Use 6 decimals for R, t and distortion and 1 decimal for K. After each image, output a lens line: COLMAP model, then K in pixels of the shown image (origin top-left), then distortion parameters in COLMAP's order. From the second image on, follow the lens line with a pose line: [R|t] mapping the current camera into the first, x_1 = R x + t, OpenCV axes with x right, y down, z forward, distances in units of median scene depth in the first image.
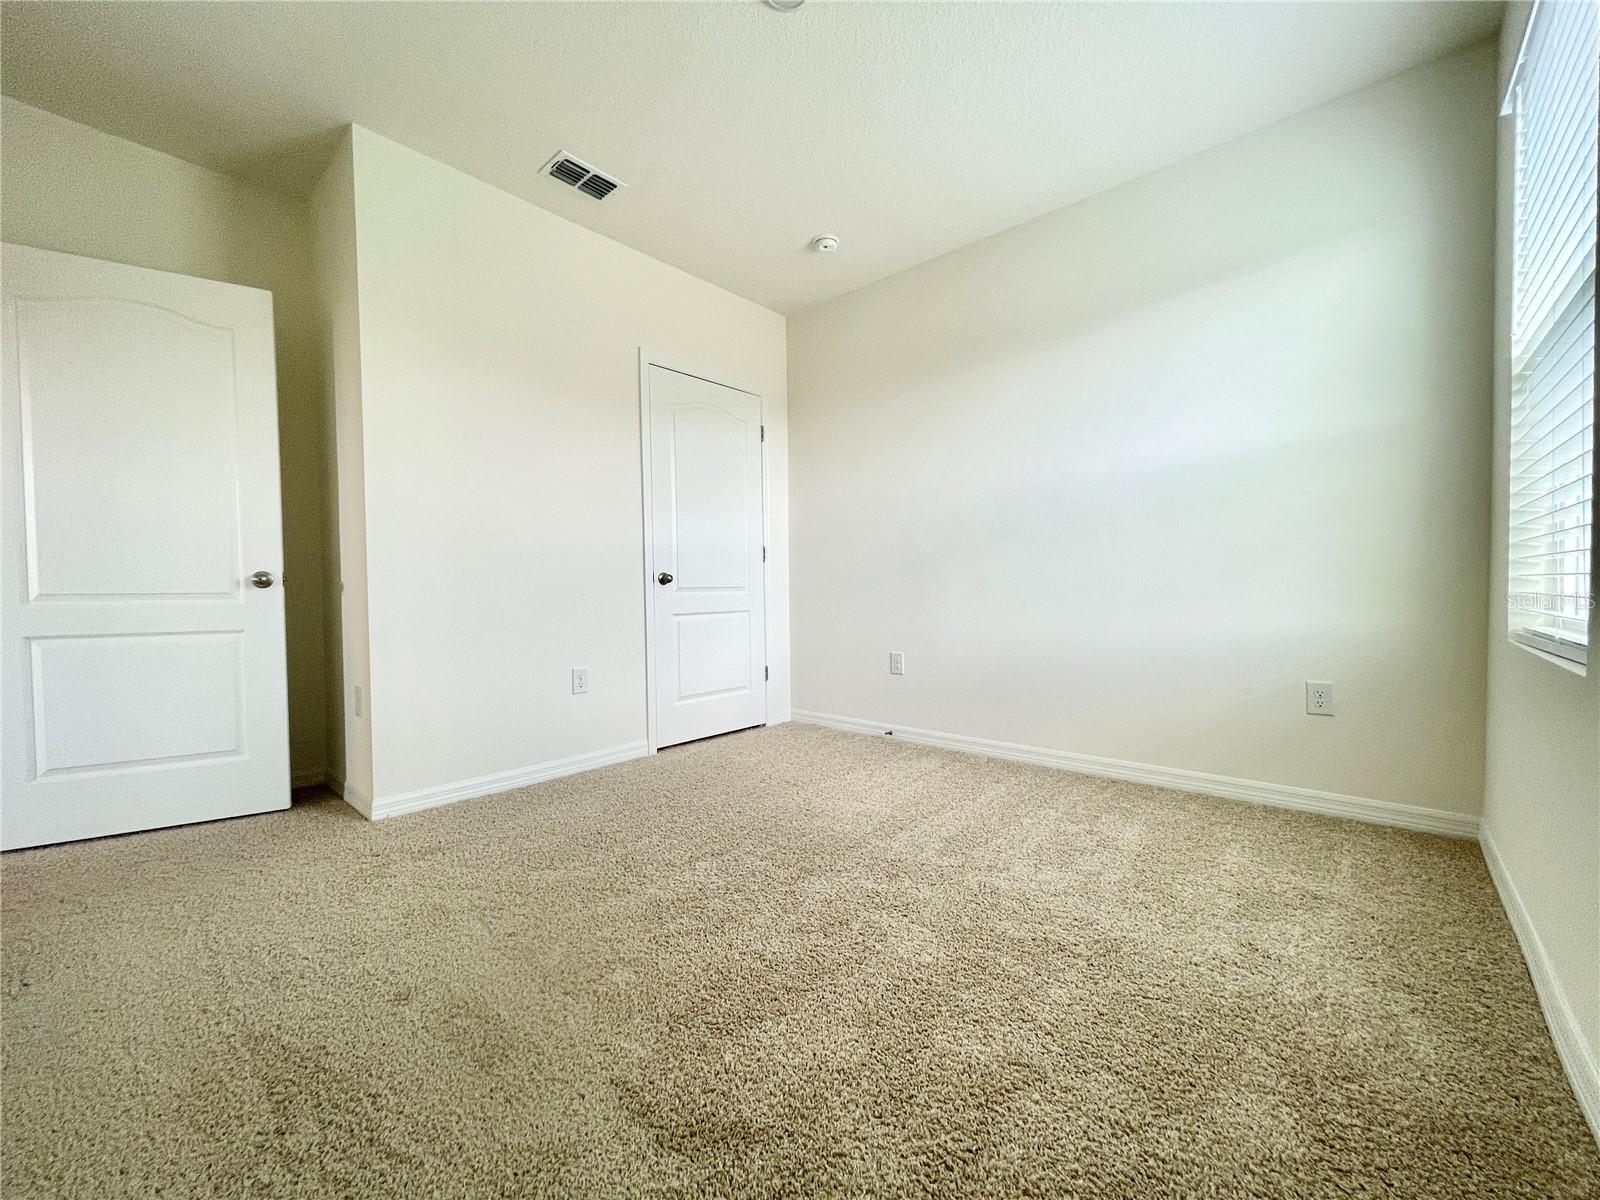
lens RADIAL K [[639.7, 0, 800.0], [0, 639.7, 600.0], [0, 0, 1]] dist [-0.000895, -0.000047]
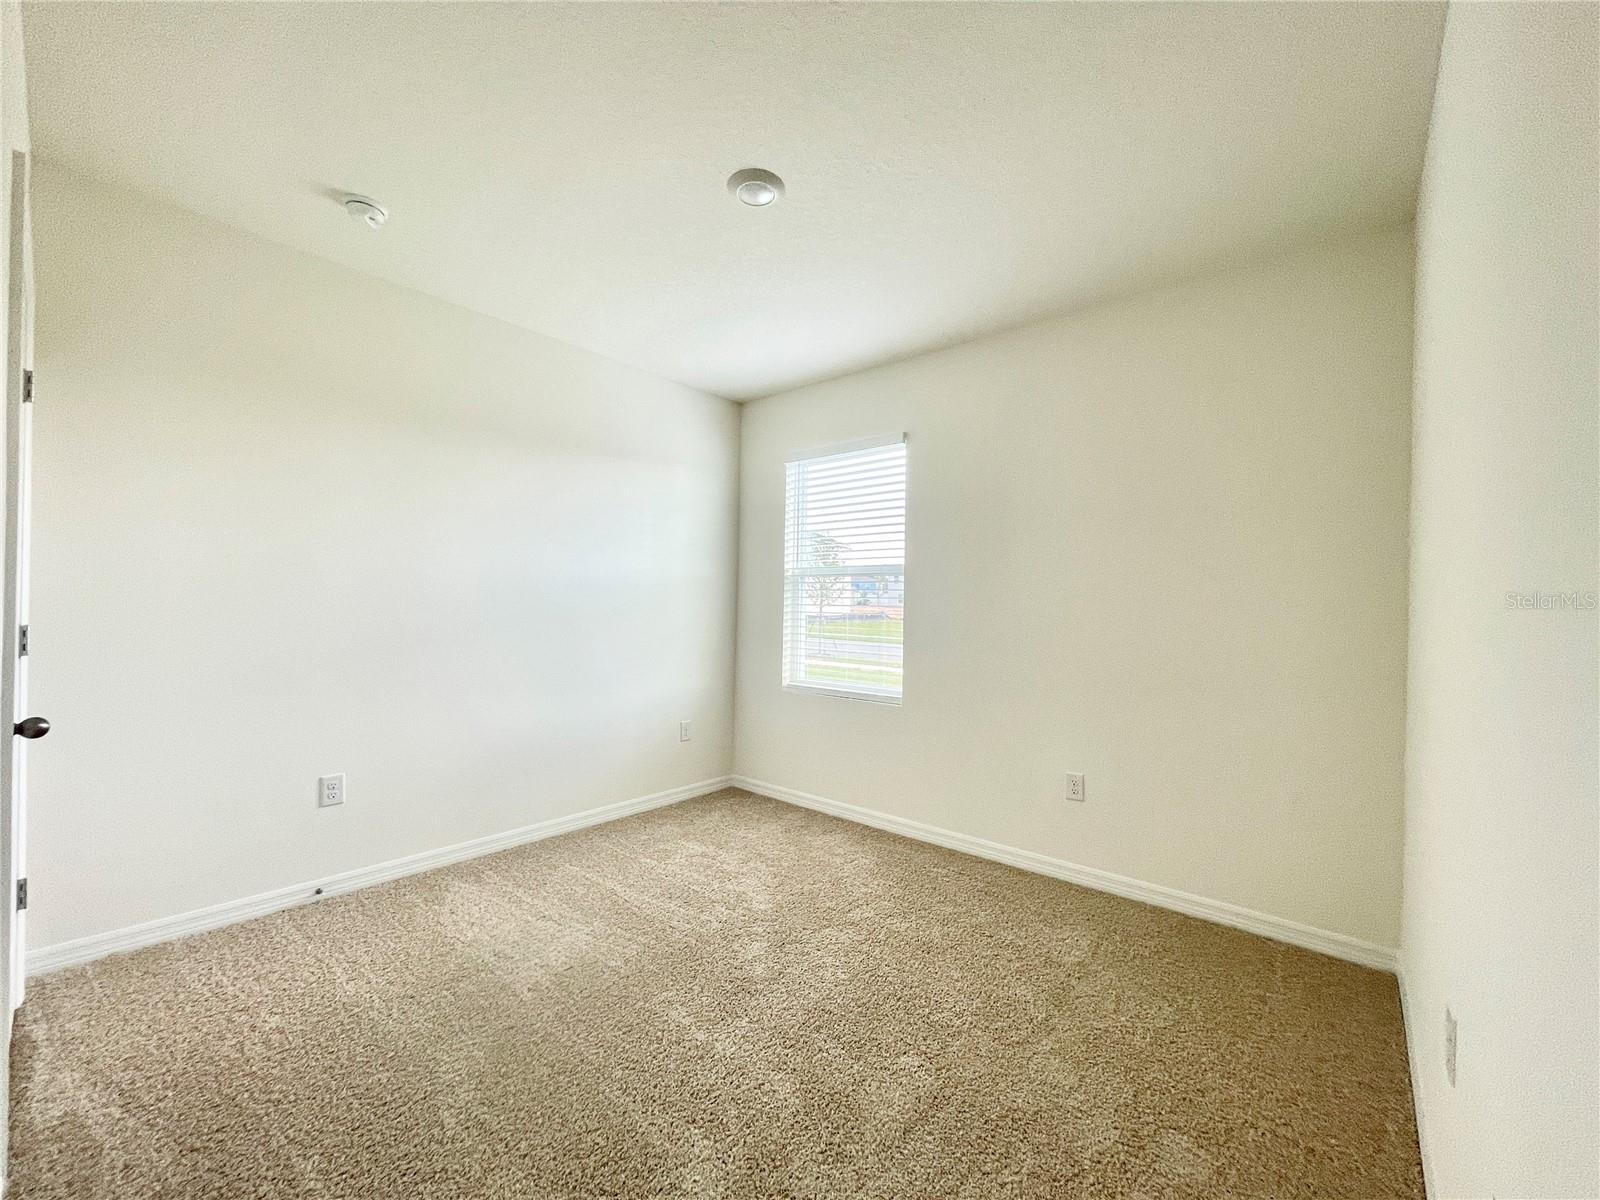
lens RADIAL K [[639.7, 0, 800.0], [0, 639.7, 600.0], [0, 0, 1]] dist [-0.000895, -0.000047]
pose [[-0.015541, 0.024047, 0.999590, -0.685117], [-0.003817, 0.999702, -0.024109, -0.119020], [-0.999872, -0.004190, -0.015445, 0.551683]]
